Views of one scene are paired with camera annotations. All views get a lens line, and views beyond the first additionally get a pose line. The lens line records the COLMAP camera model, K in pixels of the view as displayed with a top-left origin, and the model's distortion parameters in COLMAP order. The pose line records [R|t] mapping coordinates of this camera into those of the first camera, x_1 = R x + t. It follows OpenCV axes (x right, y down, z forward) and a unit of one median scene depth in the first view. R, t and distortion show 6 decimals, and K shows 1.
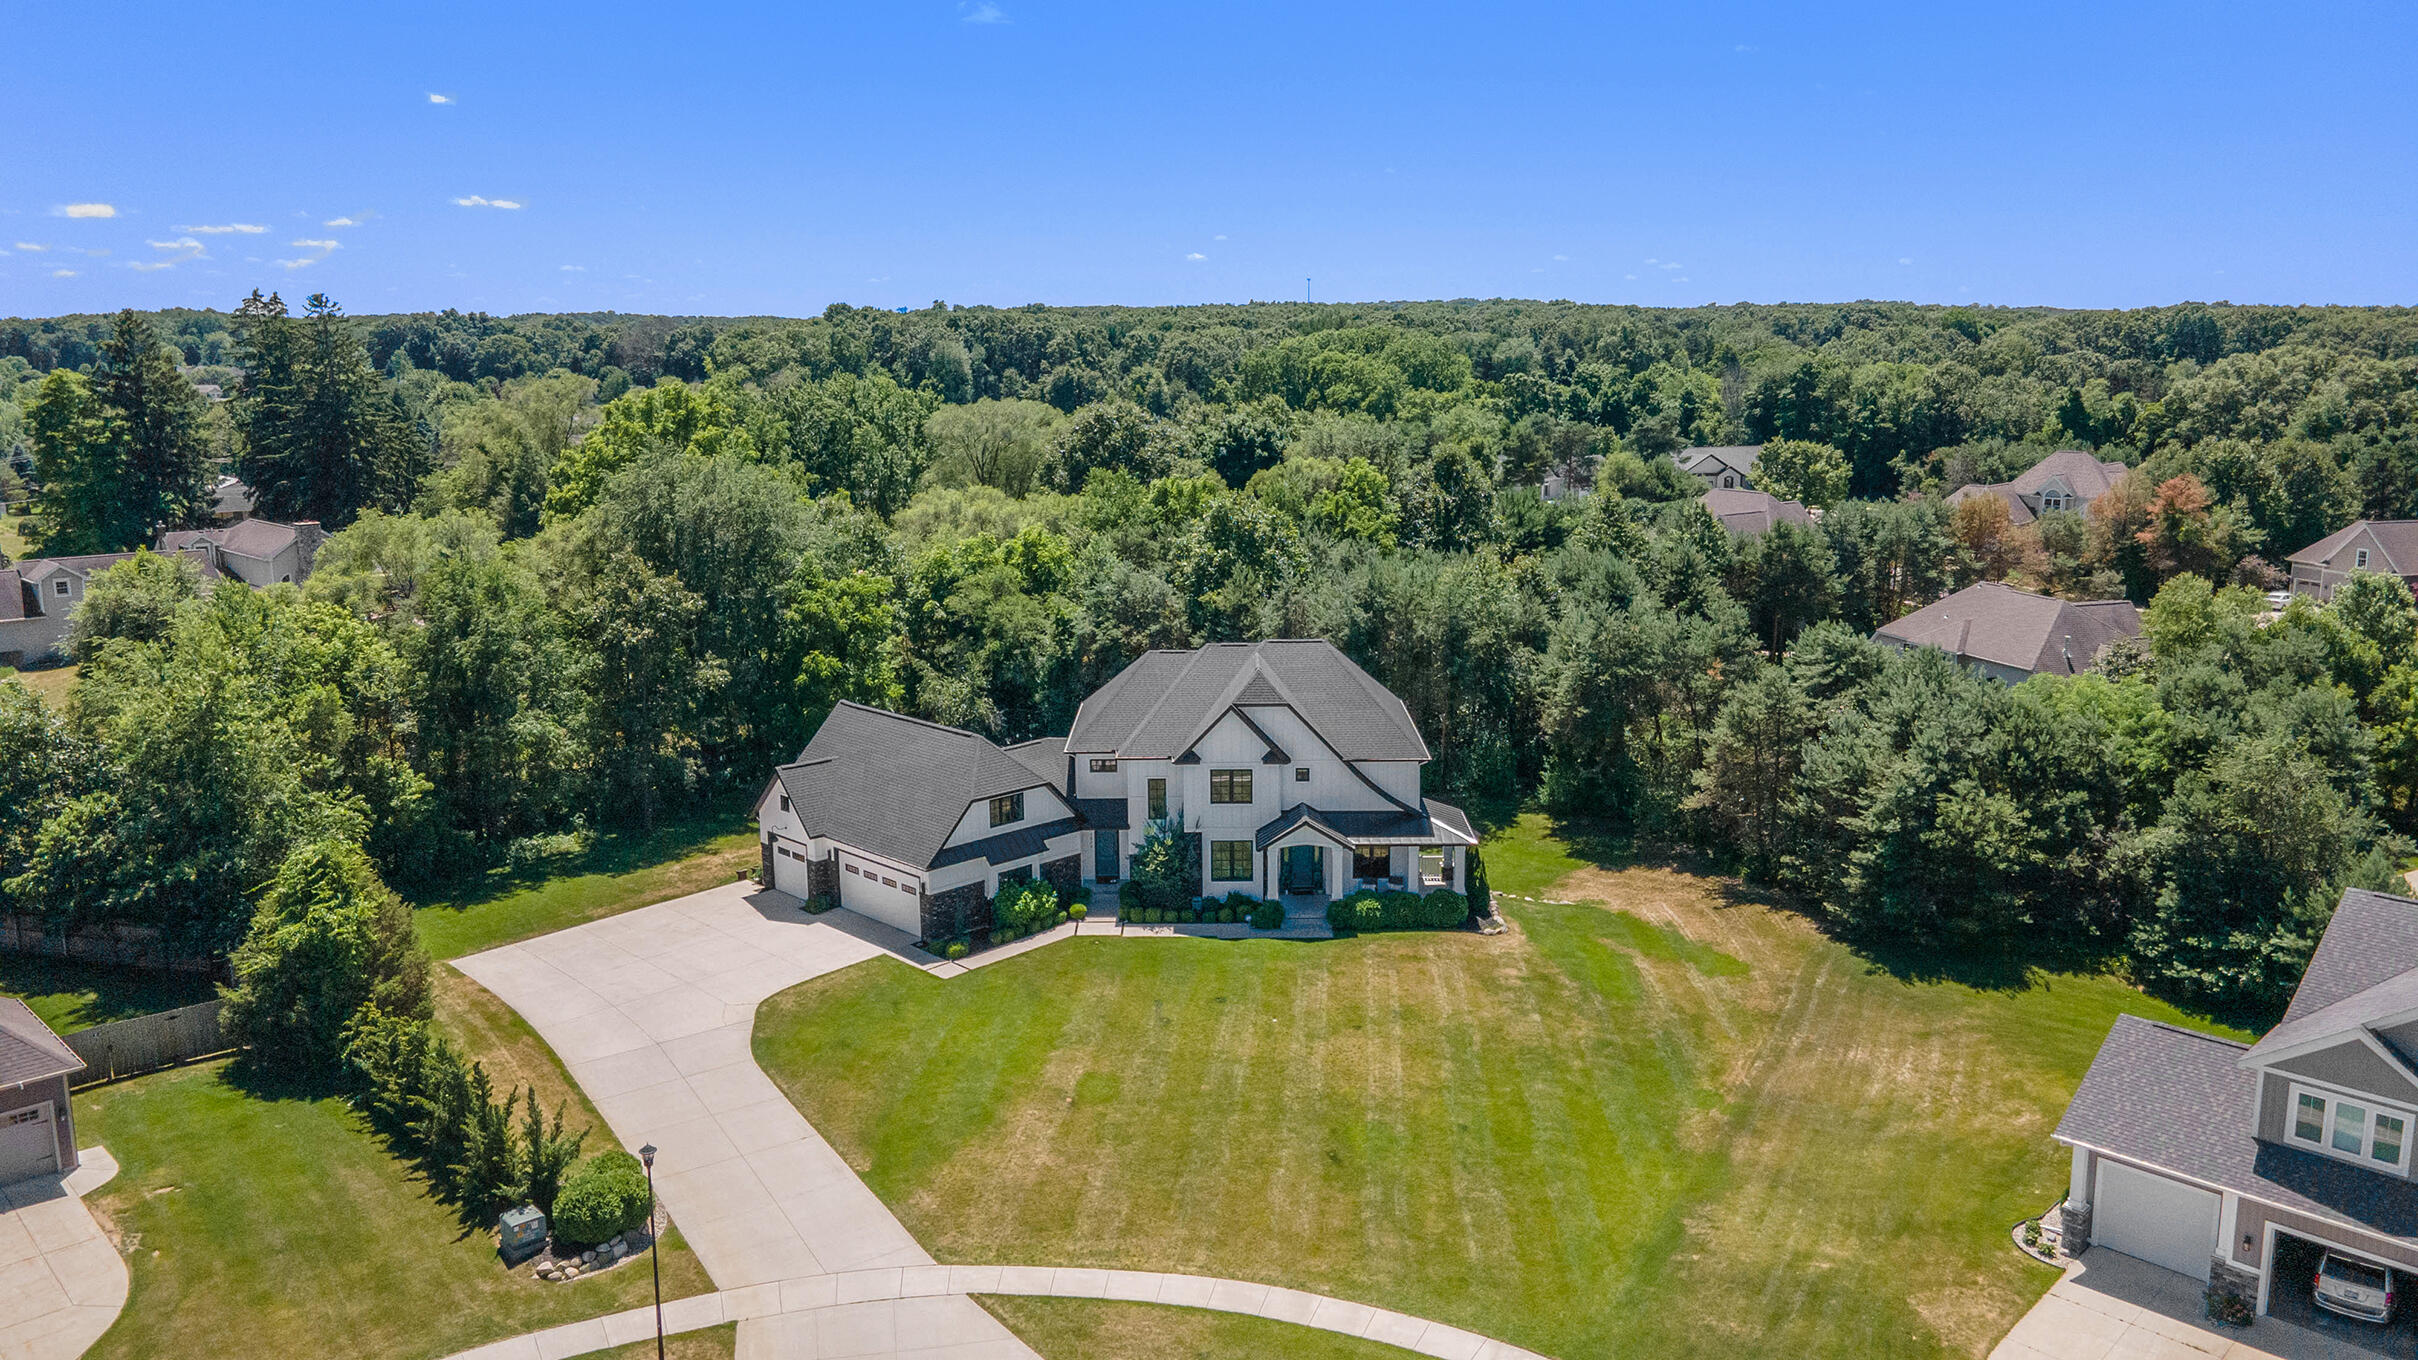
lens RADIAL K [[1771.8, 0, 1243.8], [0, 1771.8, 678.8], [0, 0, 1]] dist [0.027695, 0.001410]
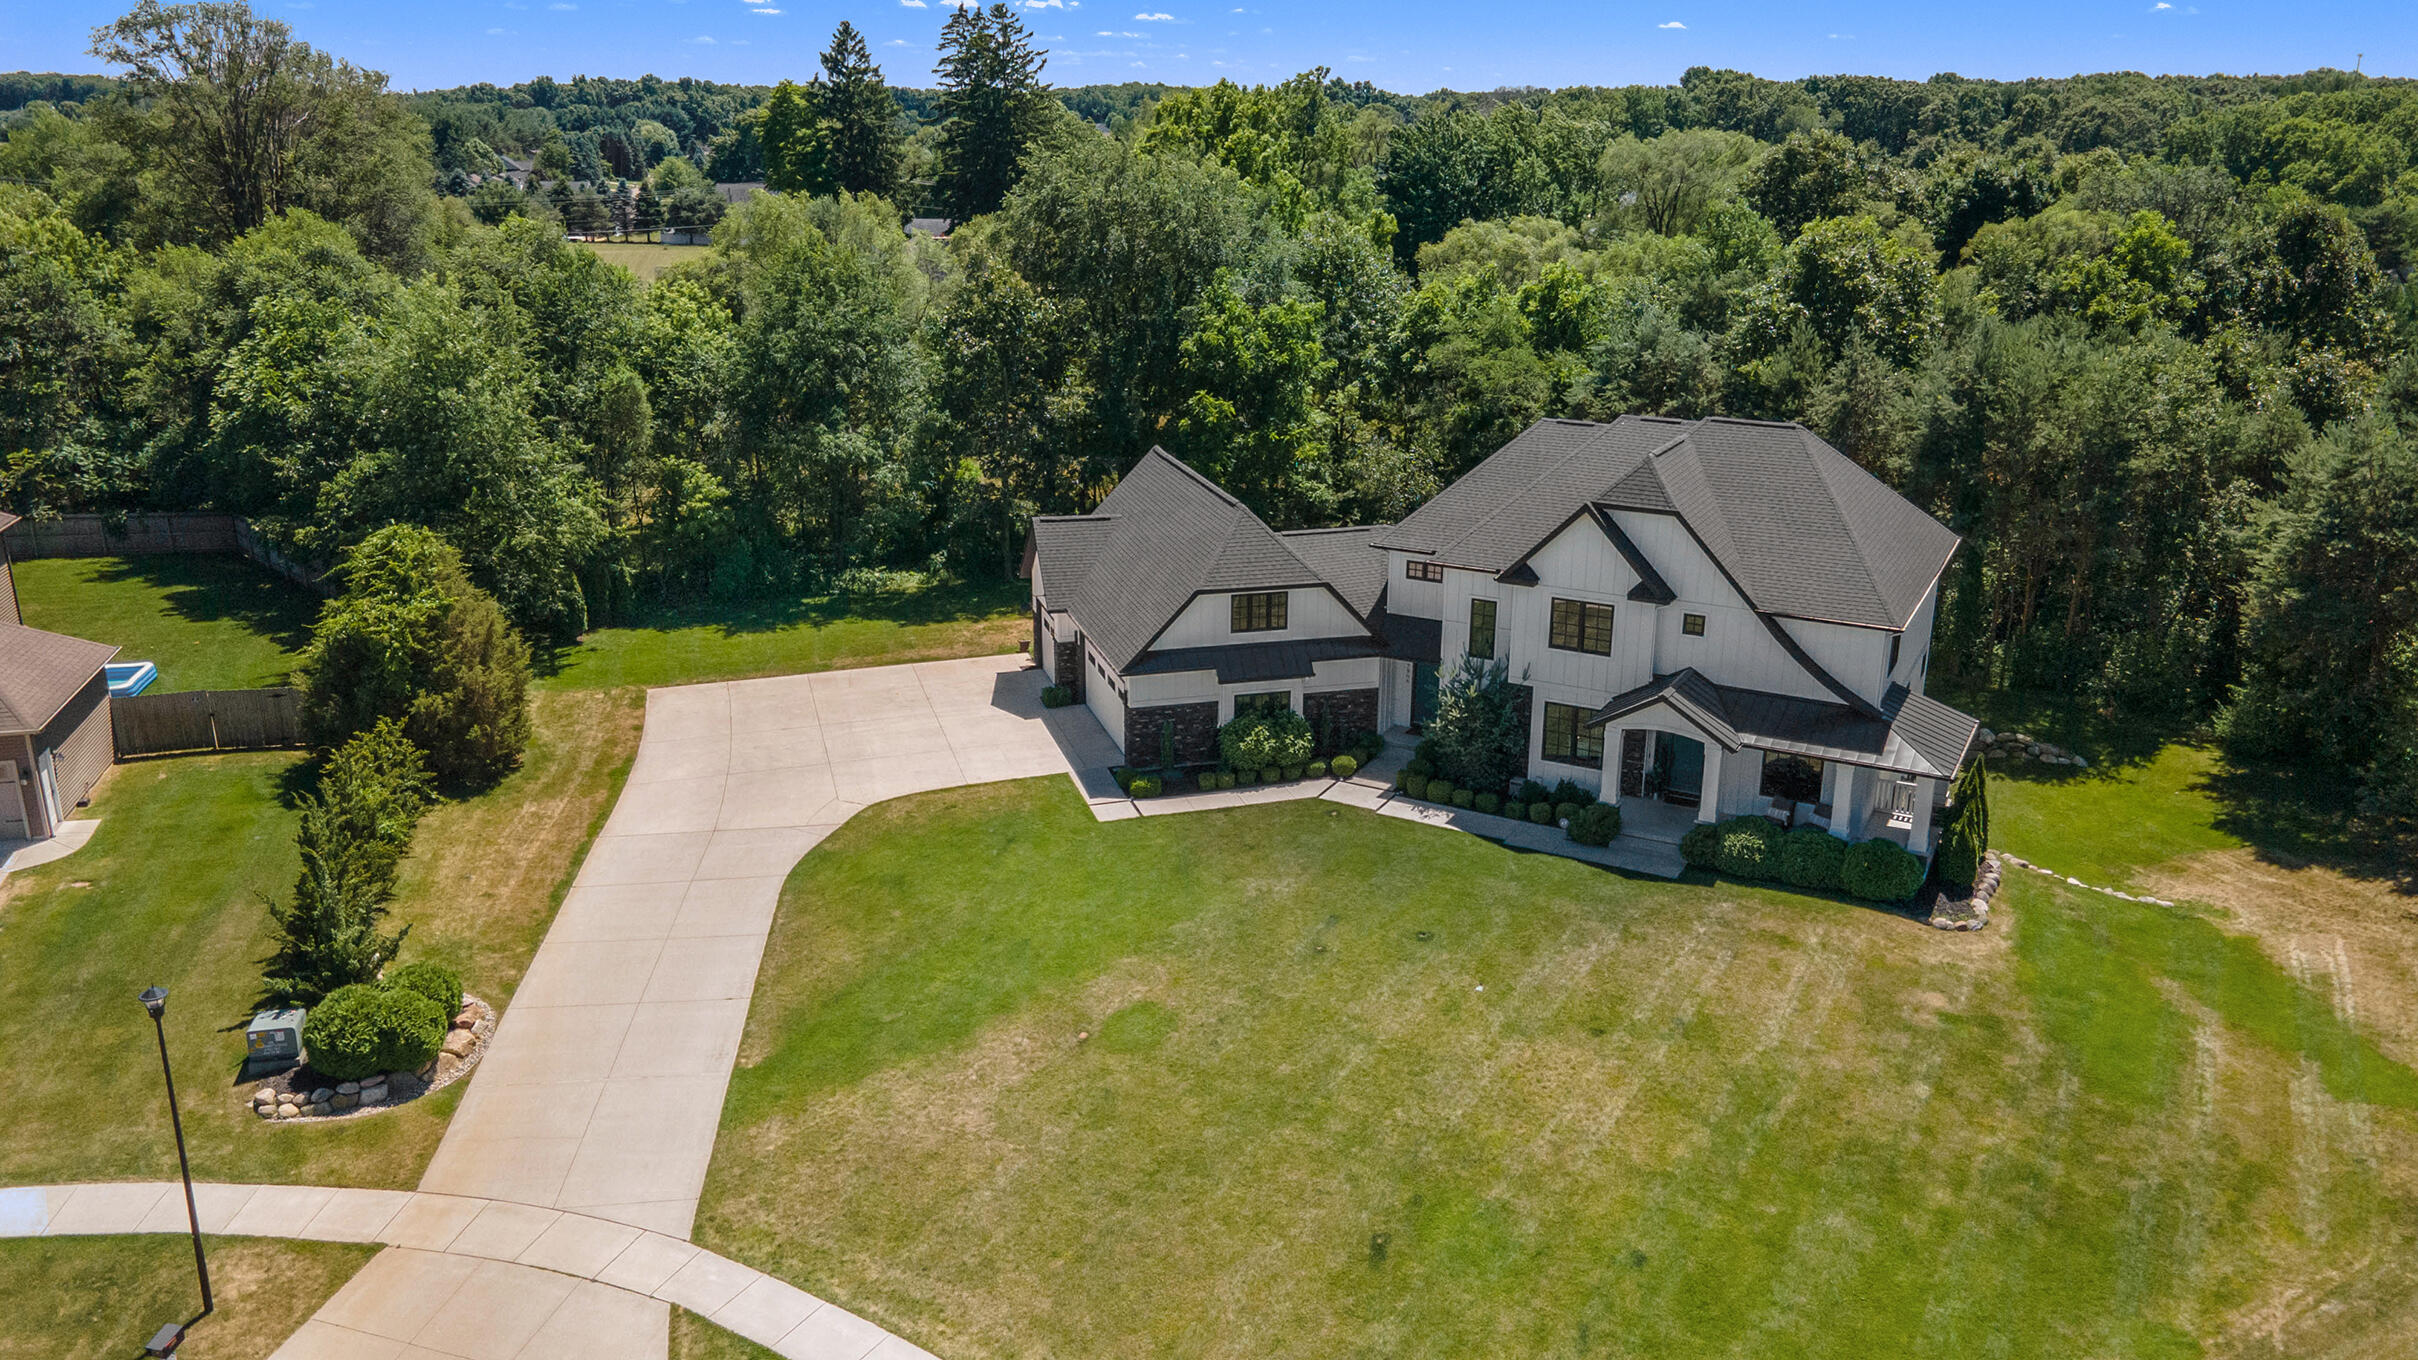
lens RADIAL K [[1784.0, 0, 1209.0], [0, 1784.0, 680.0], [0, 0, 1]] dist [0.035028, -0.002713]
pose [[0.873120, 0.161175, -0.460092, 0.184044], [-0.110030, 0.984566, 0.136099, 0.004541], [0.474926, -0.068207, 0.877378, 0.341269]]
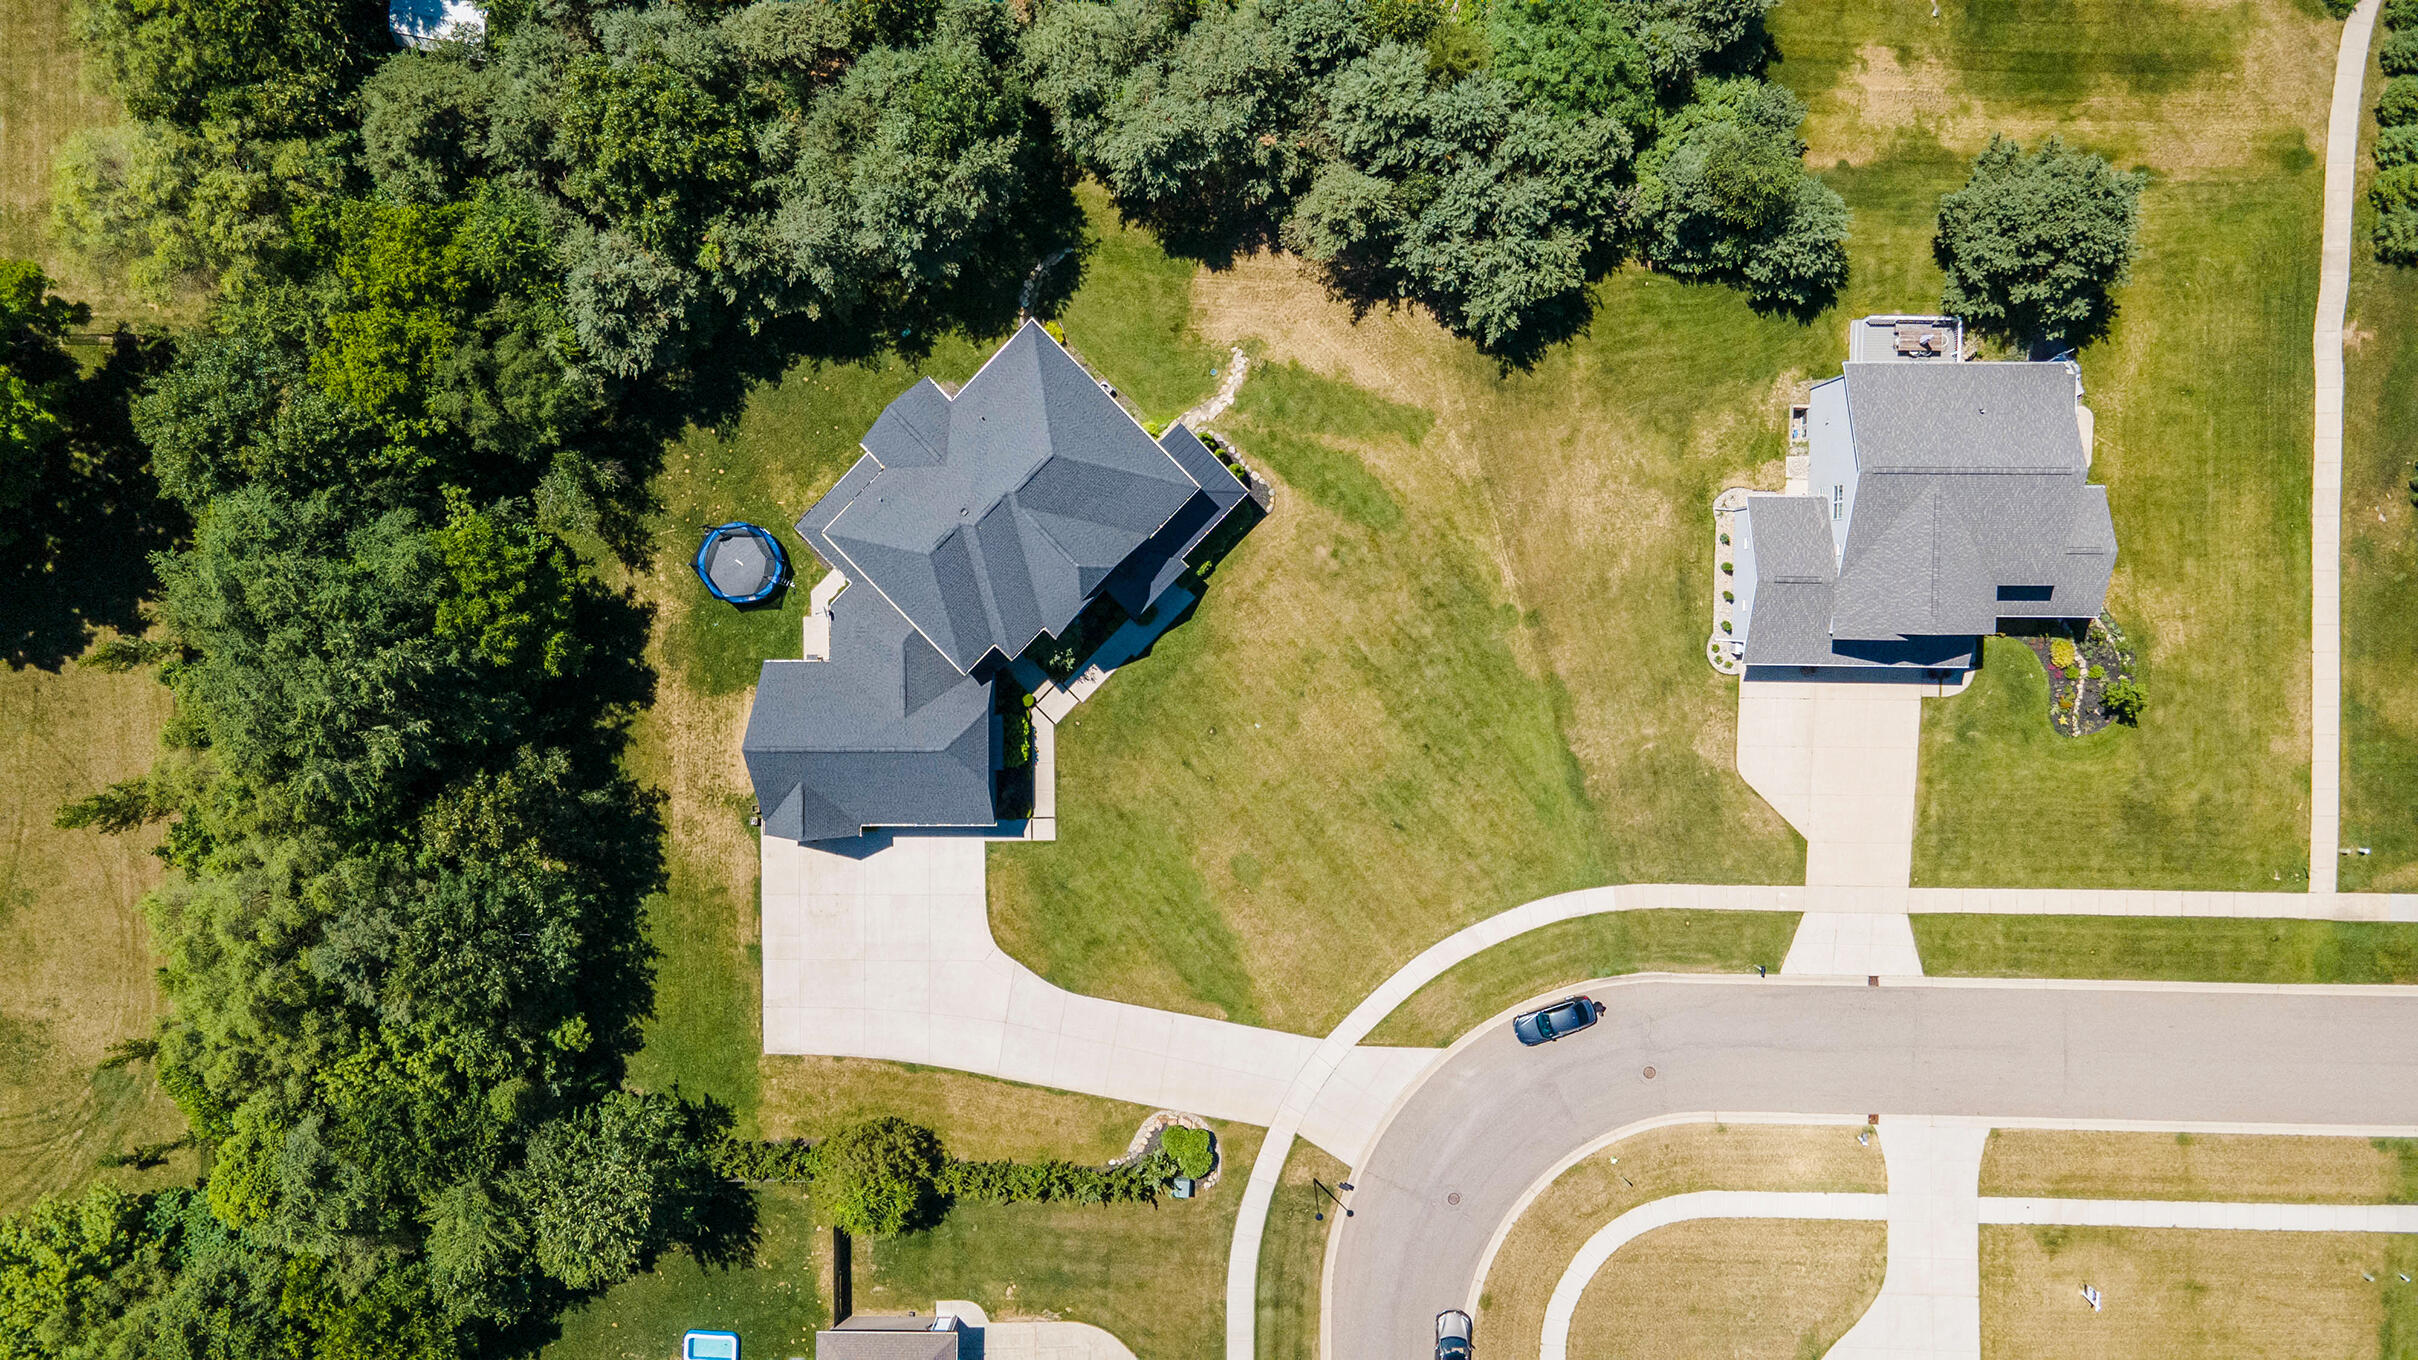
lens RADIAL K [[1762.1, 0, 1198.0], [0, 1762.1, 686.4], [0, 0, 1]] dist [0.034996, 0.000620]
pose [[0.717013, -0.695981, -0.038768, 0.054837], [0.152589, 0.102447, 0.982966, -1.140923], [-0.680153, -0.710715, 0.179655, 0.680272]]
